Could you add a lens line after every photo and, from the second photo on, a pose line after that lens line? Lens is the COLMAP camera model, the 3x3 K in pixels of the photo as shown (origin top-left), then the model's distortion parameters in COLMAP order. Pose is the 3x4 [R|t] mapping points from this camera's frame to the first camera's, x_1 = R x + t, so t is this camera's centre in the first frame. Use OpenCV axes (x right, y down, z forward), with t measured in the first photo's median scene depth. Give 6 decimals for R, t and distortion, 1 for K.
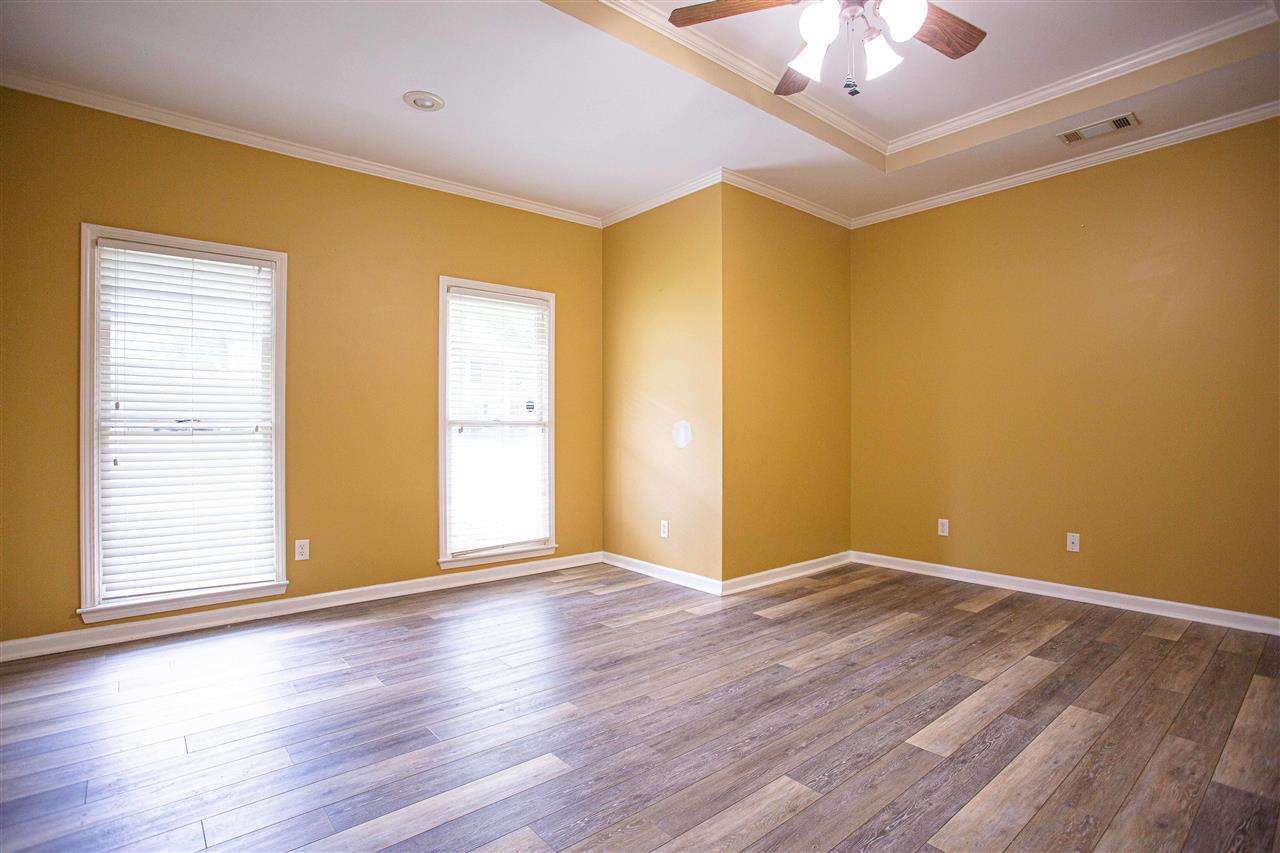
lens RADIAL K [[604.1, 0, 636.4], [0, 604.1, 428.9], [0, 0, 1]] dist [-0.064093, 0.022063]
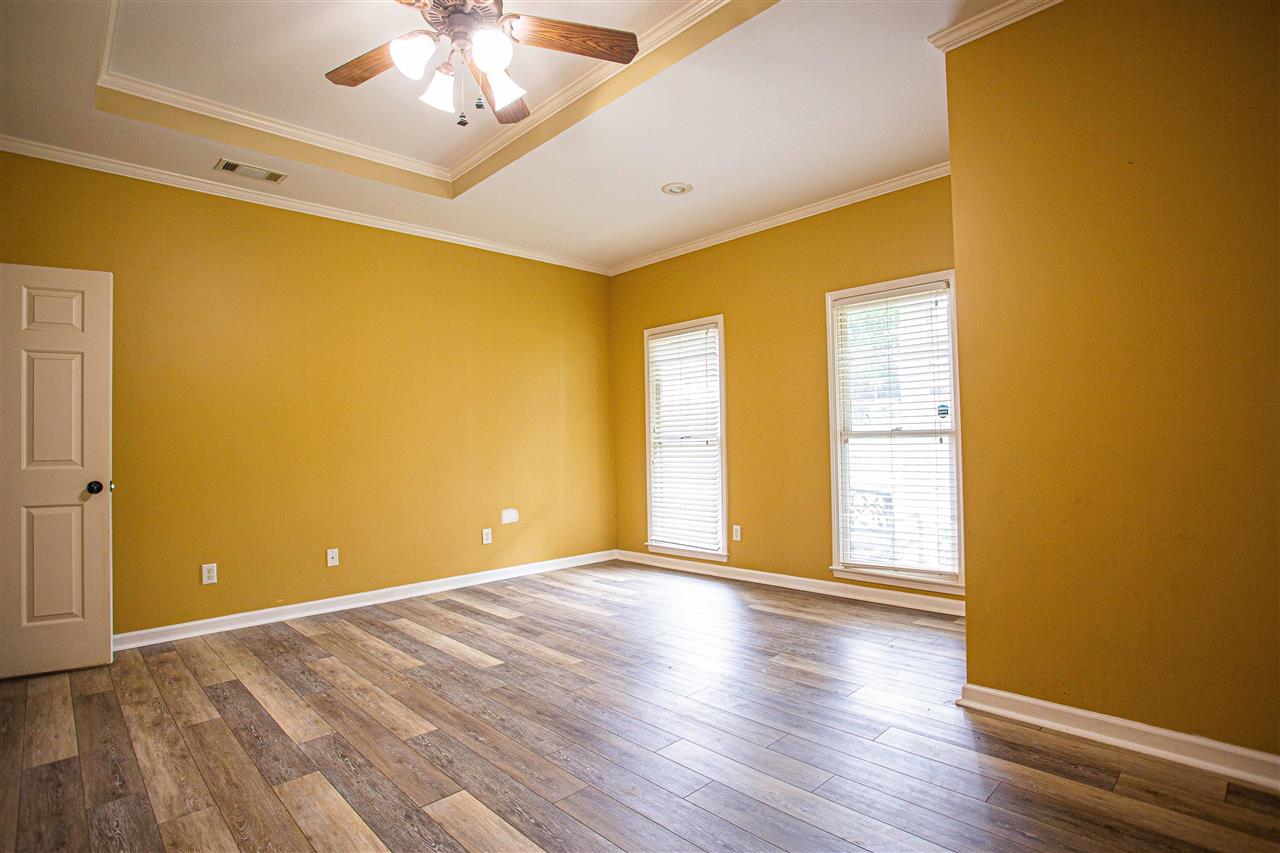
lens RADIAL K [[604.1, 0, 636.4], [0, 604.1, 428.9], [0, 0, 1]] dist [-0.064093, 0.022063]
pose [[0.111909, -0.024220, -0.993423, 0.839238], [0.020942, 0.999538, -0.022010, -0.004245], [0.993498, -0.018341, 0.112364, 0.696376]]
